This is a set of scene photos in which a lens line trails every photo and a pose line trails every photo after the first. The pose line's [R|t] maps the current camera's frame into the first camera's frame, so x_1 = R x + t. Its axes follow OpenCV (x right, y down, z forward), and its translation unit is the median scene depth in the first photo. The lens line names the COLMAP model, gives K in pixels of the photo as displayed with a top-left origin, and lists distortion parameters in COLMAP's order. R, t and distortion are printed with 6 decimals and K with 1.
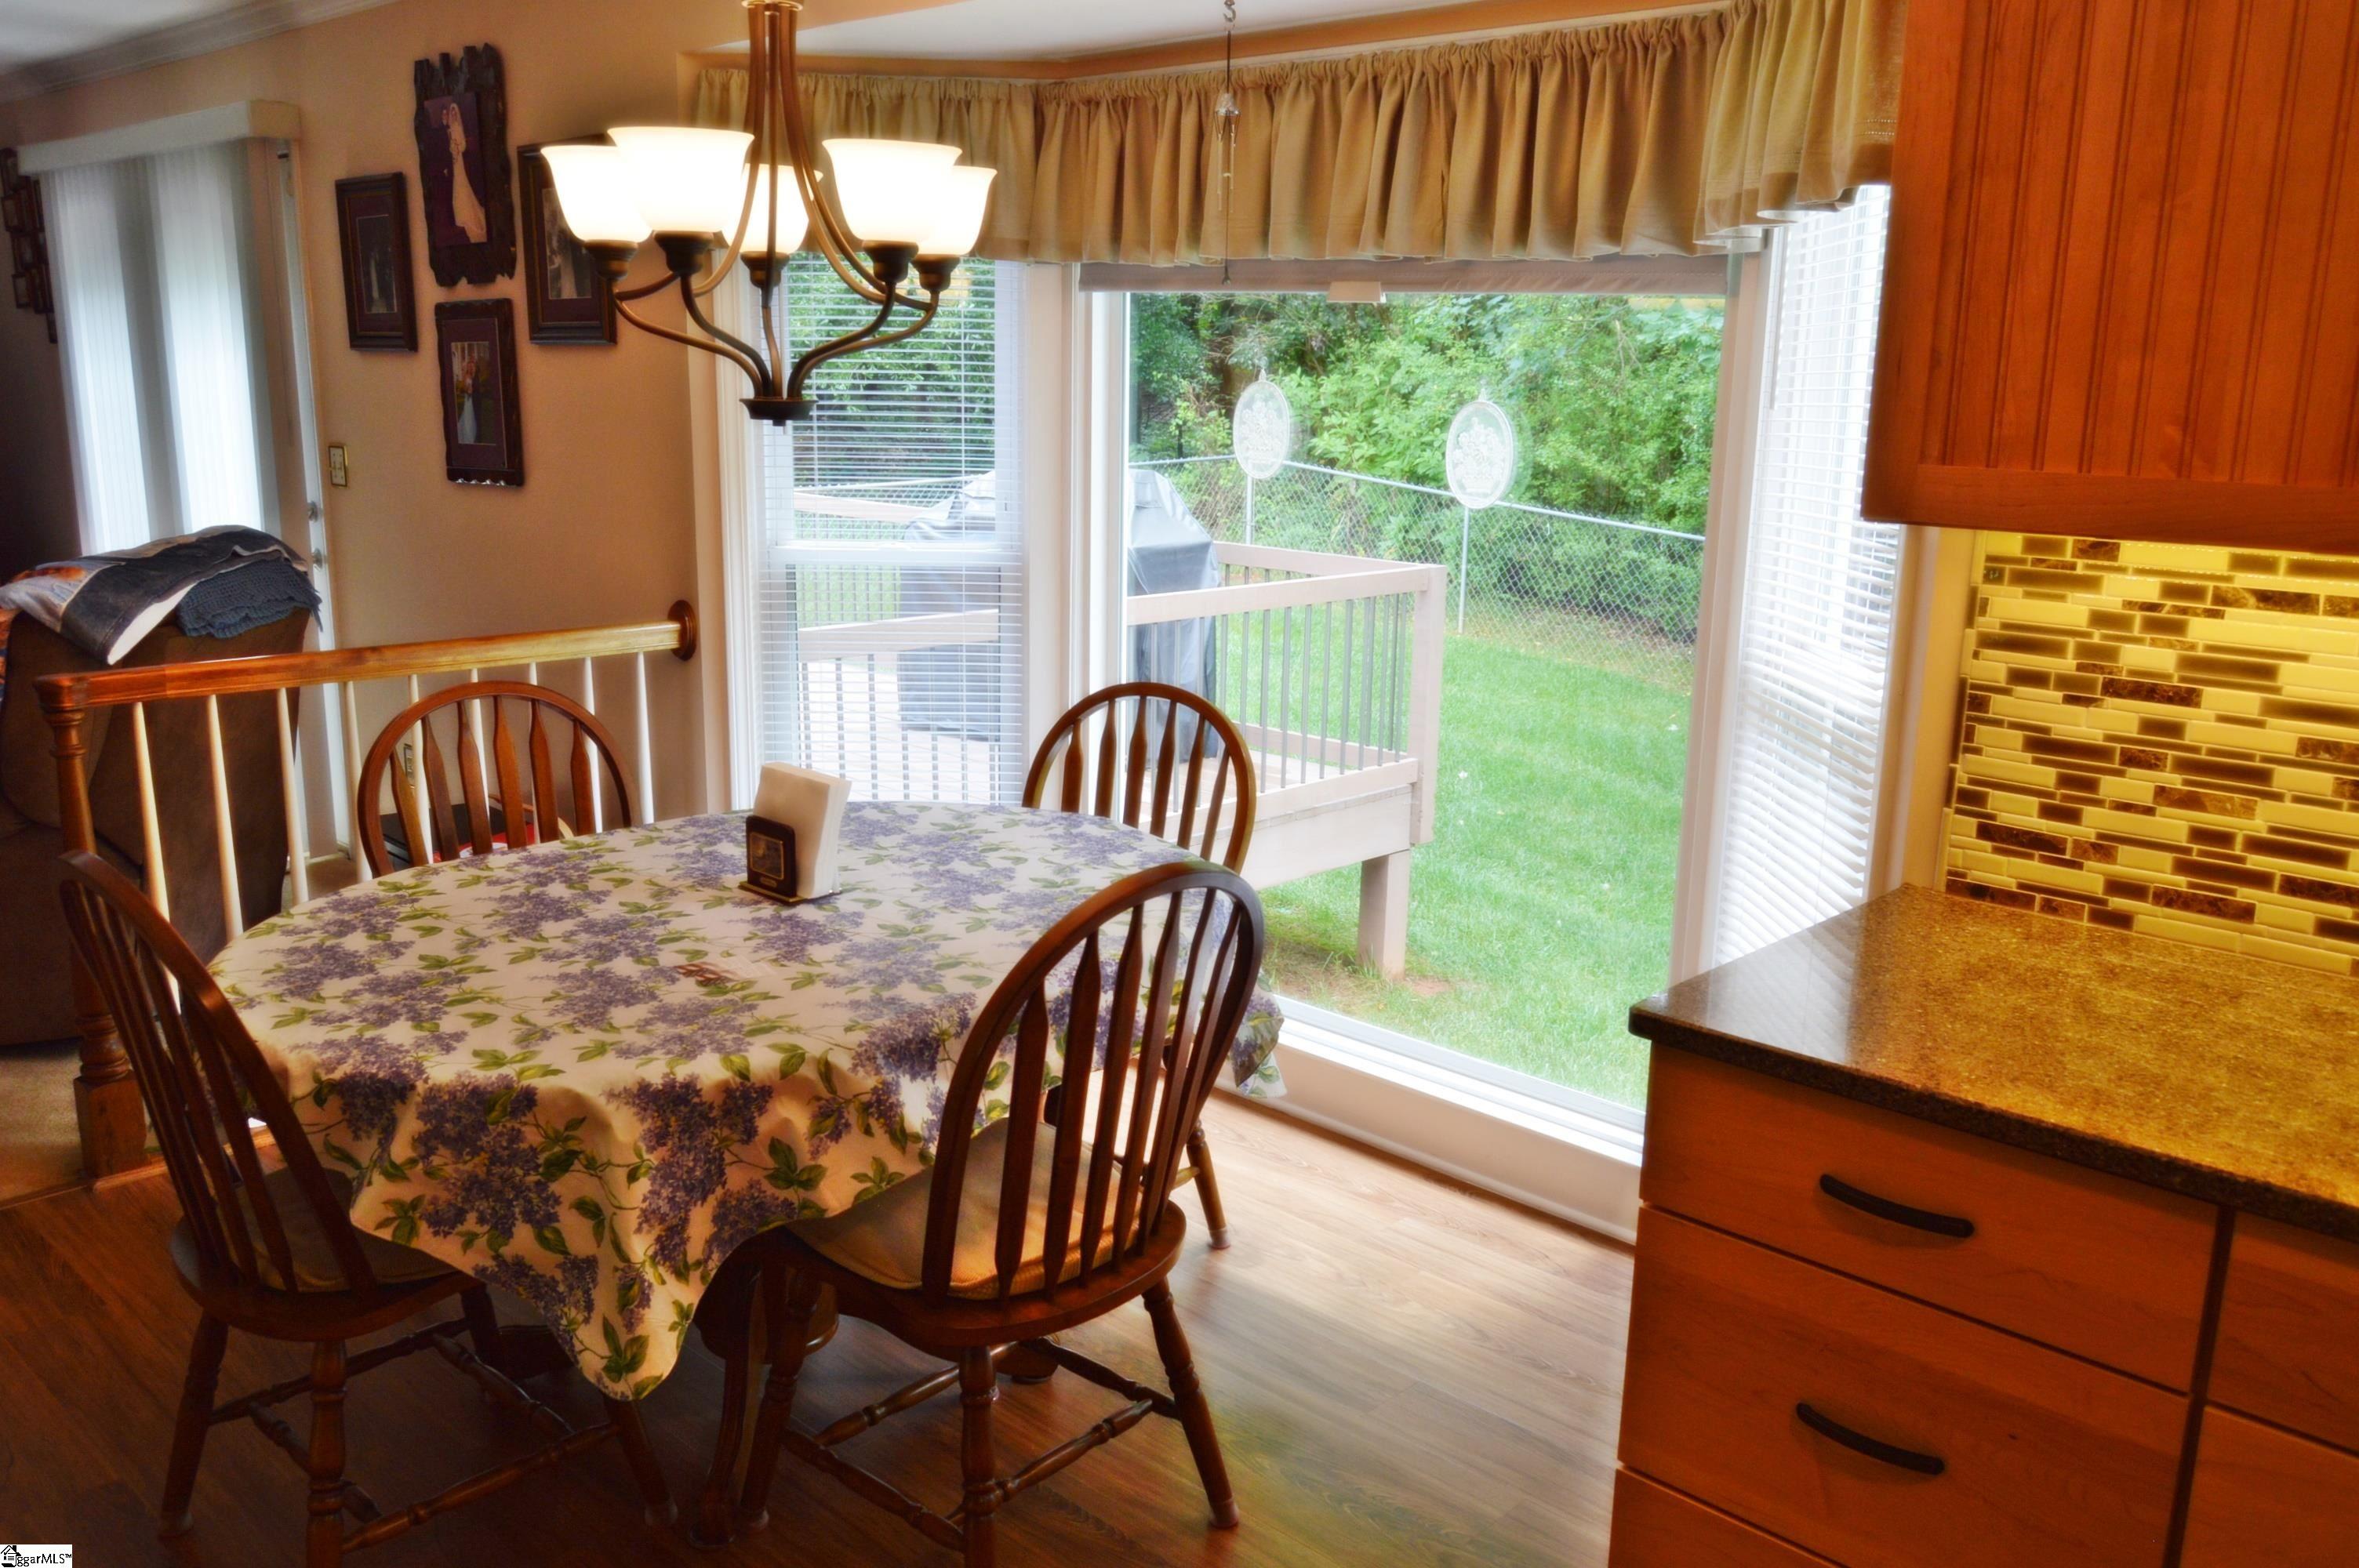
lens RADIAL K [[1853.2, 0, 1186.6], [0, 1853.2, 817.8], [0, 0, 1]] dist [-0.013861, 0.009398]
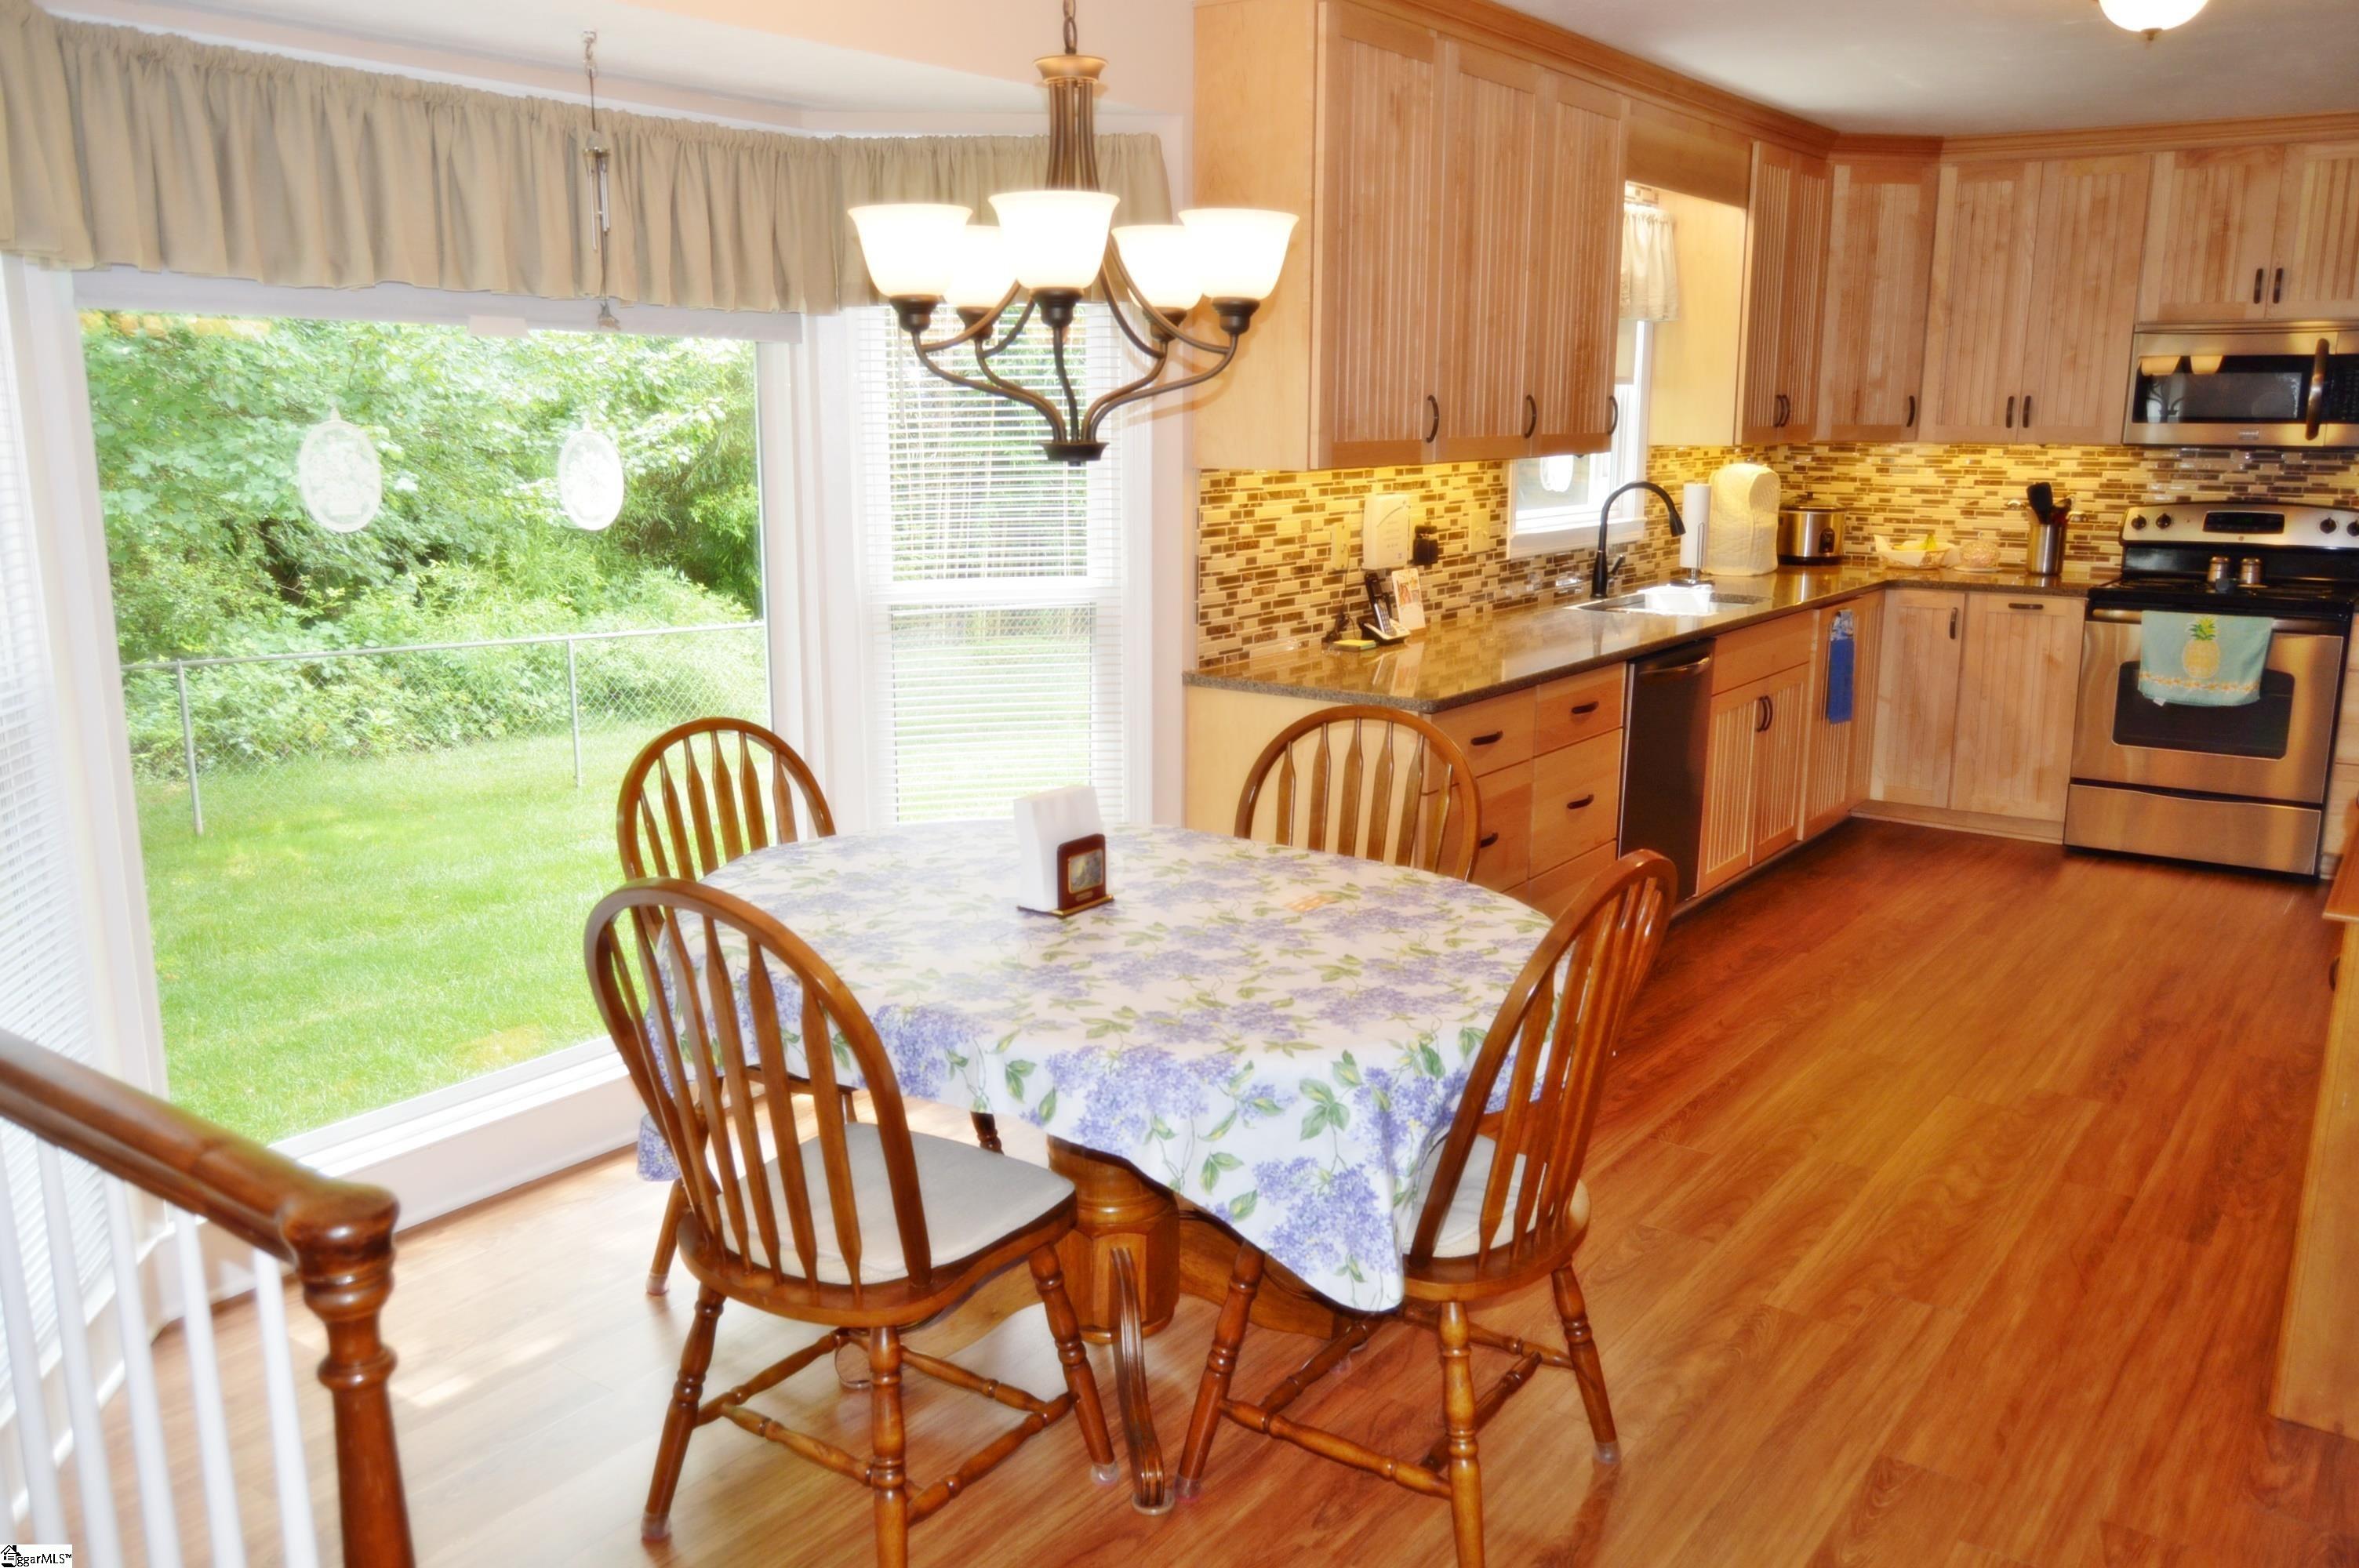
lens RADIAL K [[1853.2, 0, 1173.2], [0, 1853.2, 796.6], [0, 0, 1]] dist [-0.013861, 0.009398]
pose [[-0.129304, -0.225053, 0.965729, -1.534599], [0.232132, 0.939973, 0.250131, -0.335858], [-0.964052, 0.256519, -0.069300, 1.250421]]
